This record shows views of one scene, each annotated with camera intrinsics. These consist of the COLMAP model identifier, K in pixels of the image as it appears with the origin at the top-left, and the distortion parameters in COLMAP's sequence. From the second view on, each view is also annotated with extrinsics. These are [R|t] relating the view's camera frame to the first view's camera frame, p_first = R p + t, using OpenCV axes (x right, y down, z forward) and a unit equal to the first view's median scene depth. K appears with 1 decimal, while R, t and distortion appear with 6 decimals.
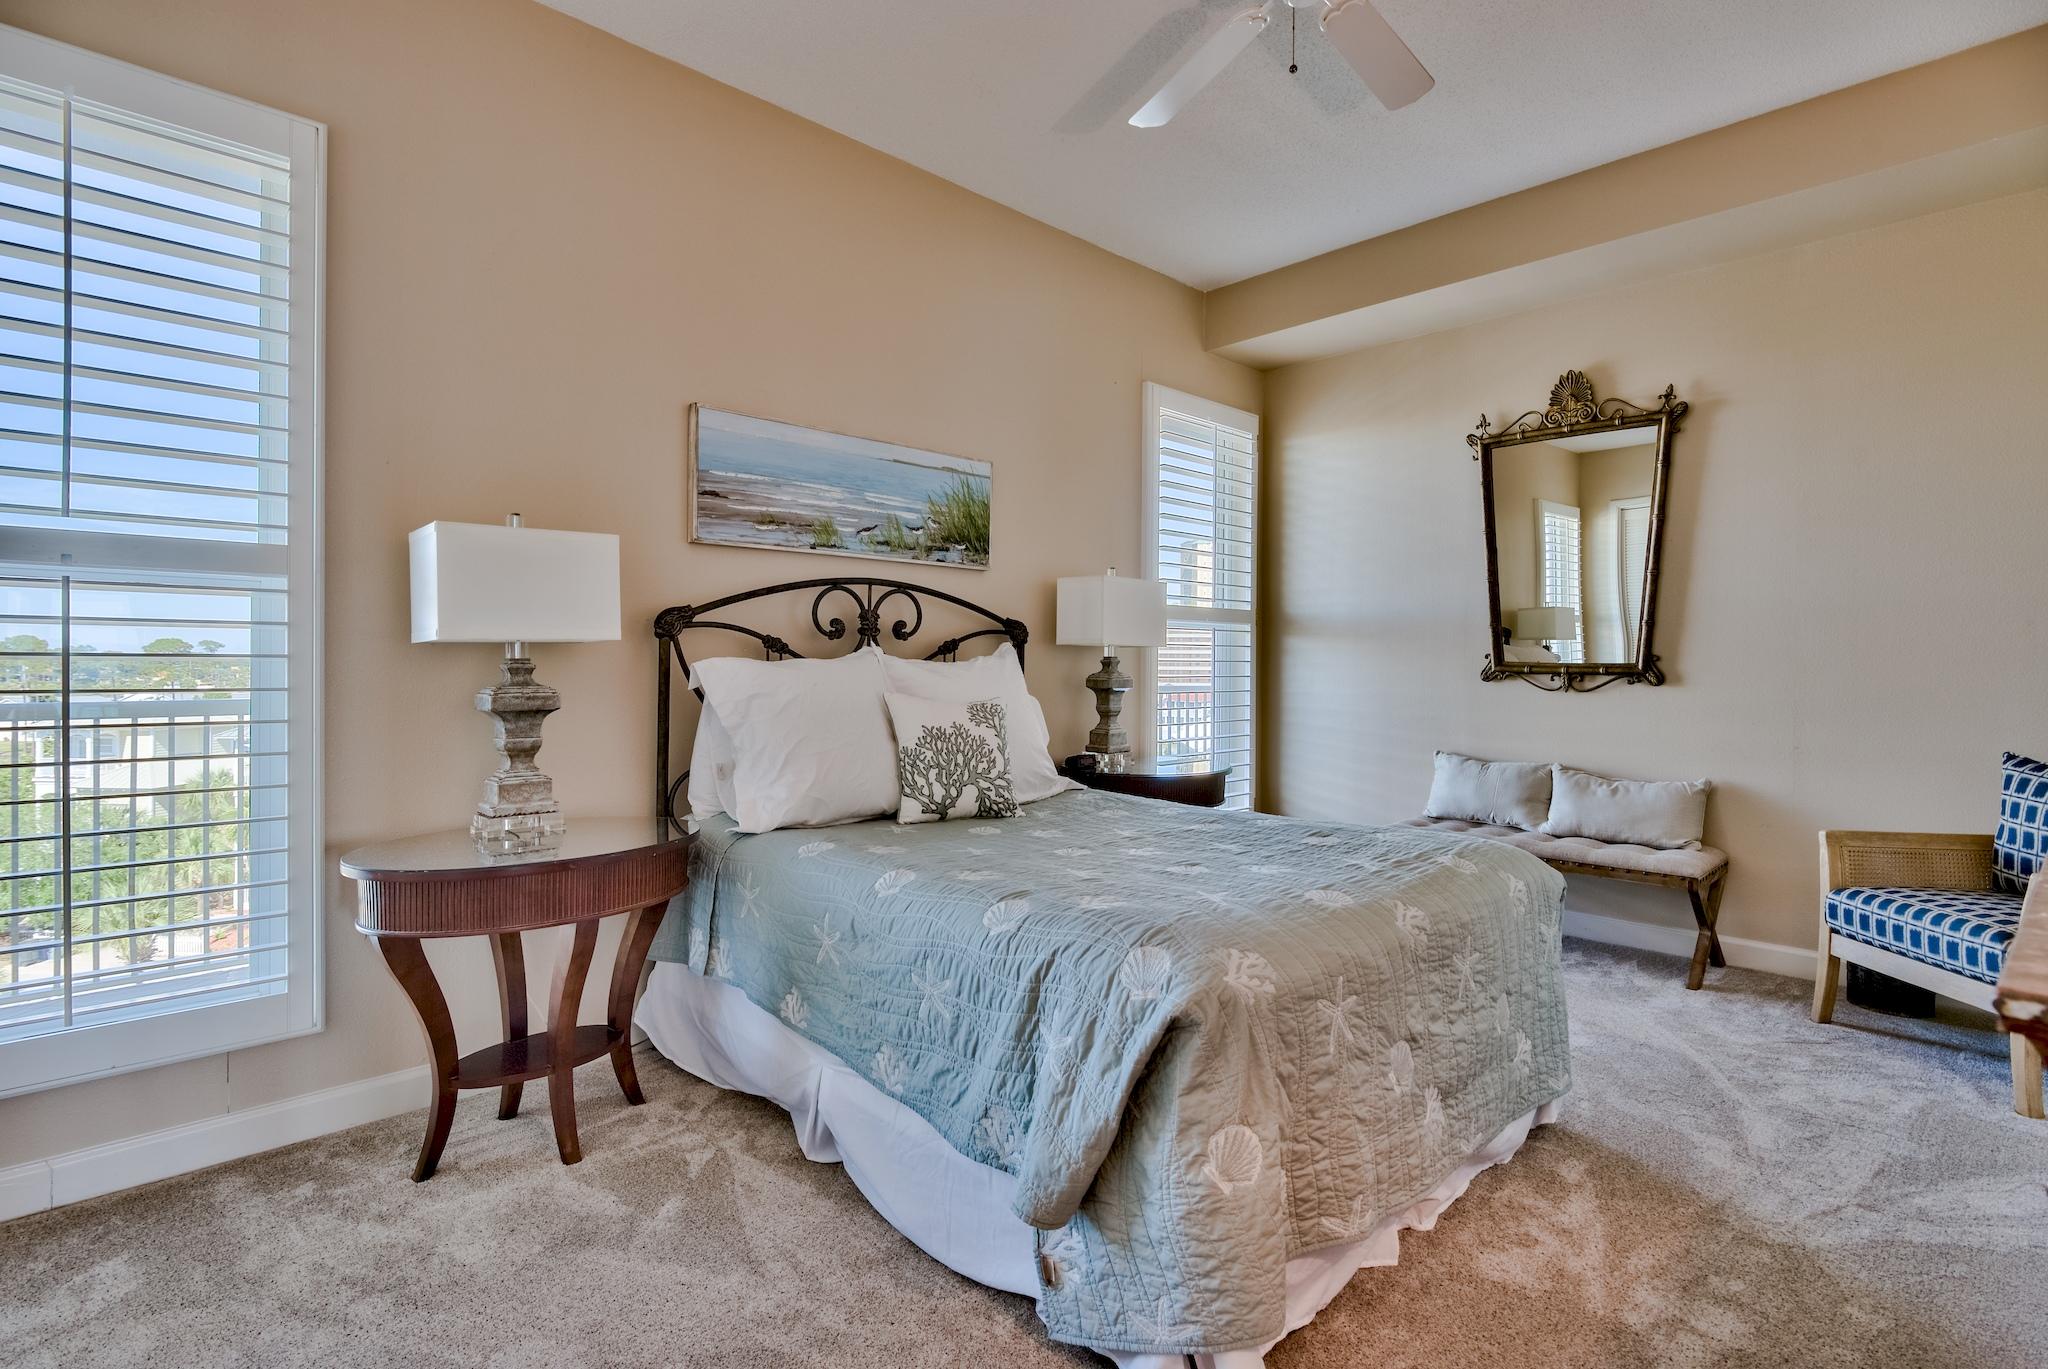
lens RADIAL K [[1010.4, 0, 1066.6], [0, 1010.4, 665.0], [0, 0, 1]] dist [-0.003091, -0.000802]
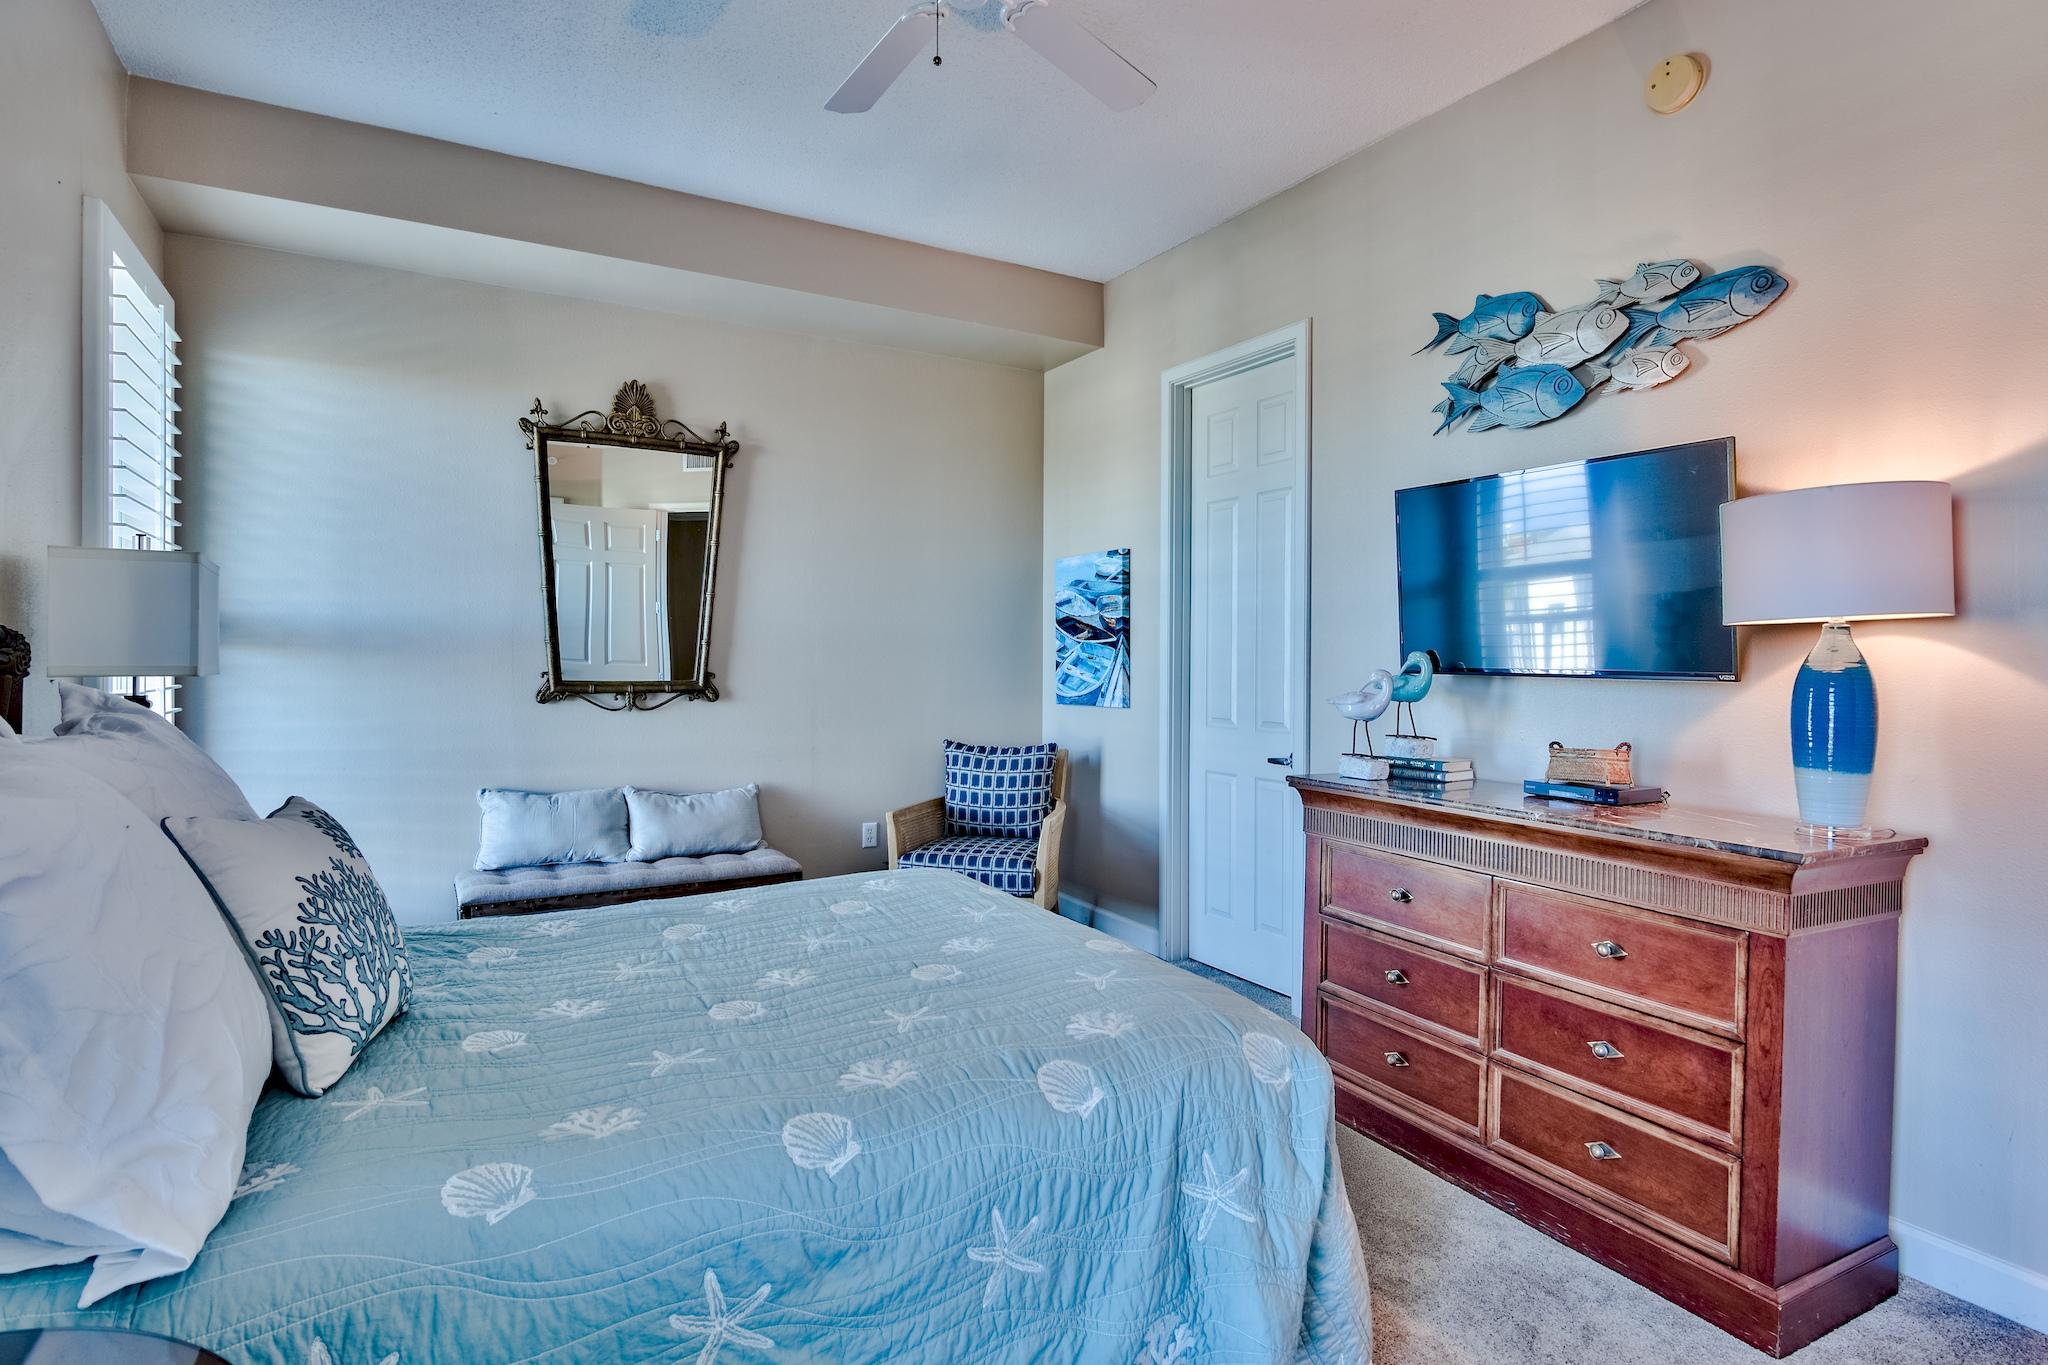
lens RADIAL K [[1010.4, 0, 1066.6], [0, 1010.4, 663.0], [0, 0, 1]] dist [-0.003091, -0.000802]
pose [[0.264492, -0.009570, 0.964340, -0.332225], [-0.001958, 0.999943, 0.010460, -0.030927], [-0.964386, -0.004655, 0.264459, 0.345837]]
